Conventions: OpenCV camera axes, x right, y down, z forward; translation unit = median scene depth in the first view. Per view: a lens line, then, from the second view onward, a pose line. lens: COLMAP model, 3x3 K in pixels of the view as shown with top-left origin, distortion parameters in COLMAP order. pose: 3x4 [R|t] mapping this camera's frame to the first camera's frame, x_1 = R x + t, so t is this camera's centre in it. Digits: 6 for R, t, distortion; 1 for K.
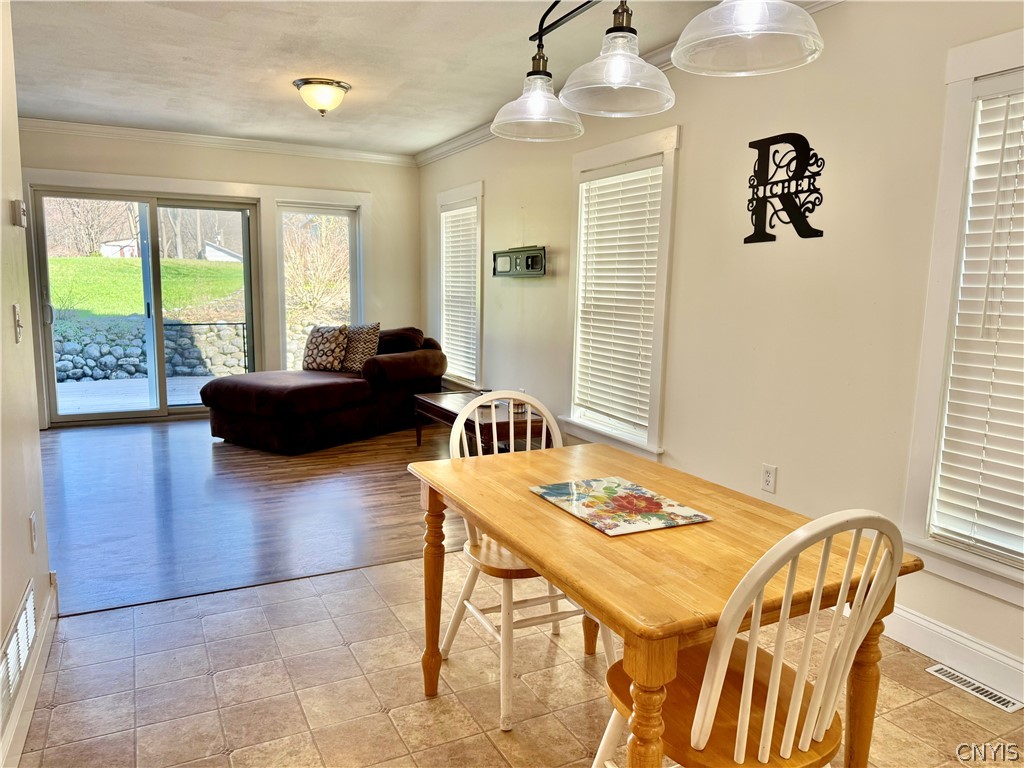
lens RADIAL K [[714.0, 0, 527.2], [0, 714.0, 391.7], [0, 0, 1]] dist [0.057984, -0.108416]
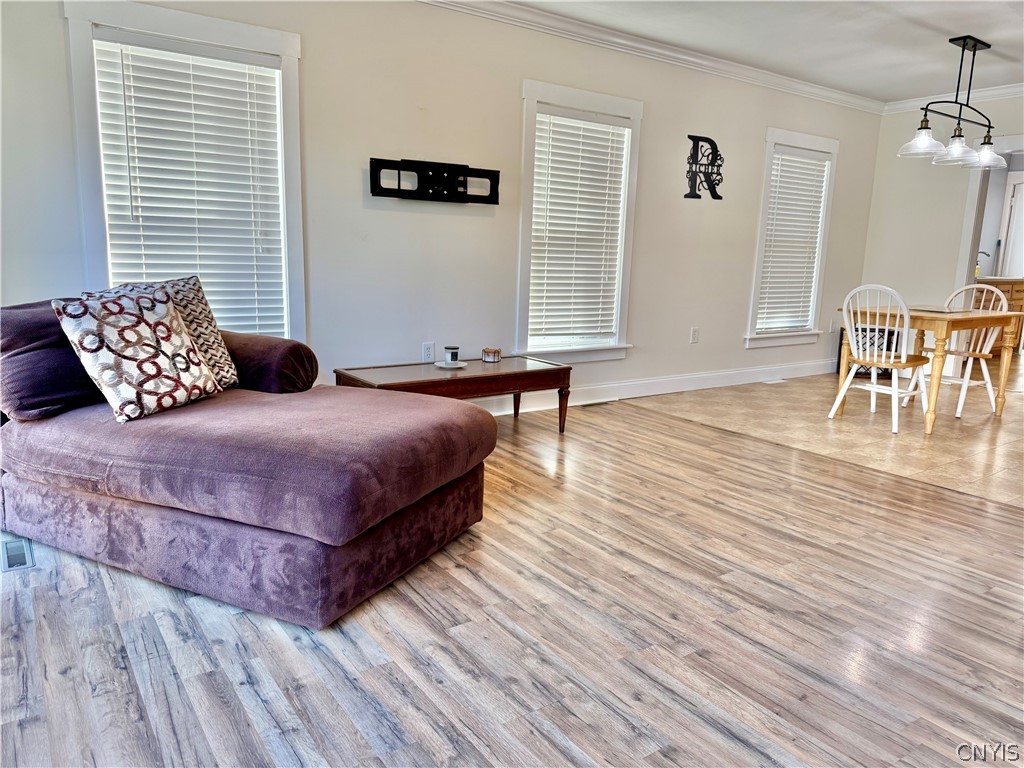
lens RADIAL K [[719.8, 0, 514.9], [0, 719.8, 381.7], [0, 0, 1]] dist [0.091801, -0.115143]
pose [[-0.135155, -0.202712, 0.969867, -0.706027], [0.116199, 0.968851, 0.218692, -0.109761], [-0.983987, 0.142255, -0.107390, 0.856270]]
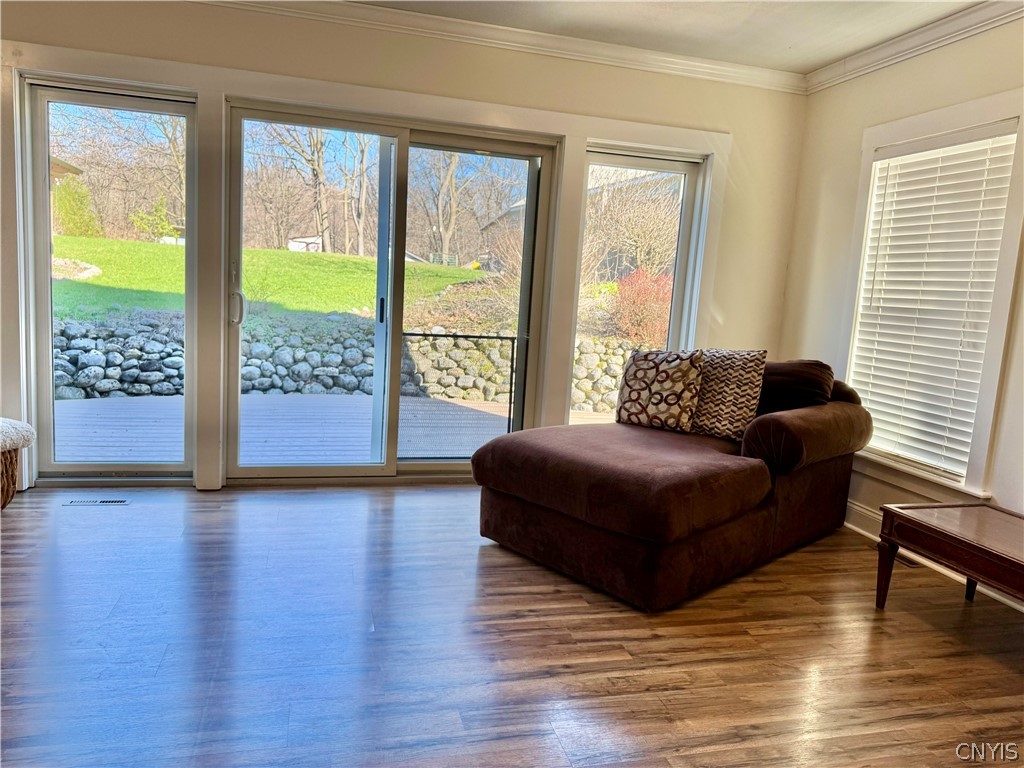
lens RADIAL K [[719.8, 0, 514.9], [0, 719.8, 381.7], [0, 0, 1]] dist [0.091801, -0.115143]
pose [[0.974153, 0.069794, -0.214836, -0.272795], [-0.075914, 0.996906, -0.020360, -0.046110], [0.212750, 0.036143, 0.976438, 0.406594]]
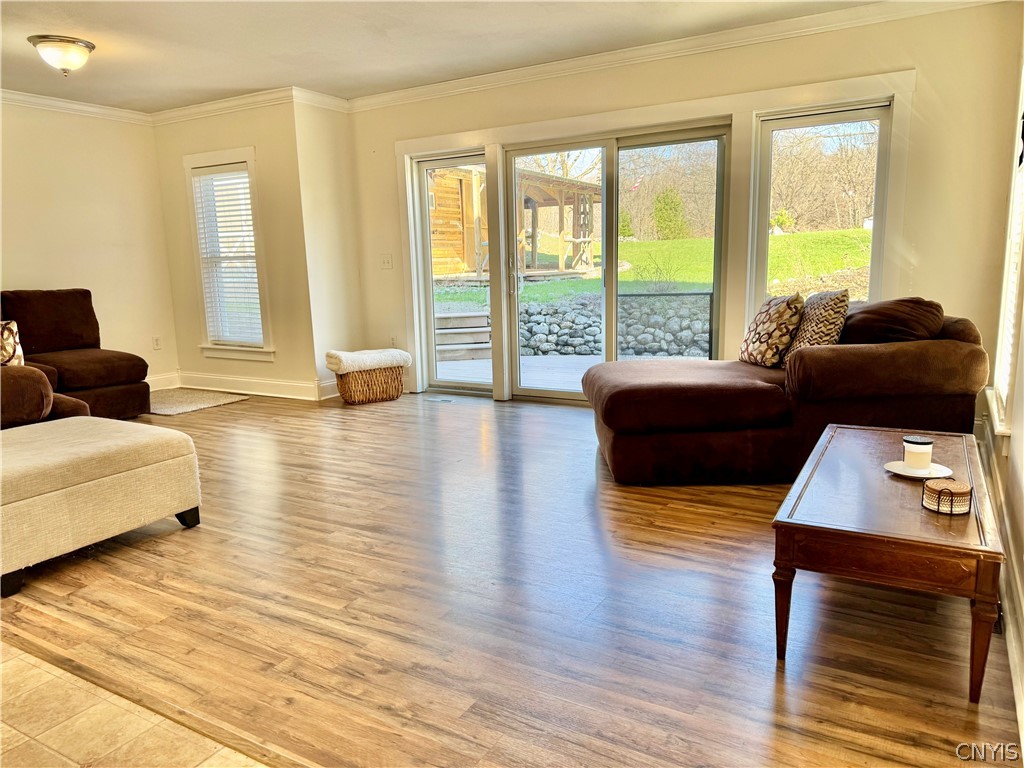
lens RADIAL K [[719.8, 0, 514.9], [0, 719.8, 381.7], [0, 0, 1]] dist [0.091801, -0.115143]
pose [[0.527996, 0.101593, -0.843149, 0.155088], [-0.087969, 0.994021, 0.064684, -0.037023], [0.844679, 0.040018, 0.533776, 0.463086]]
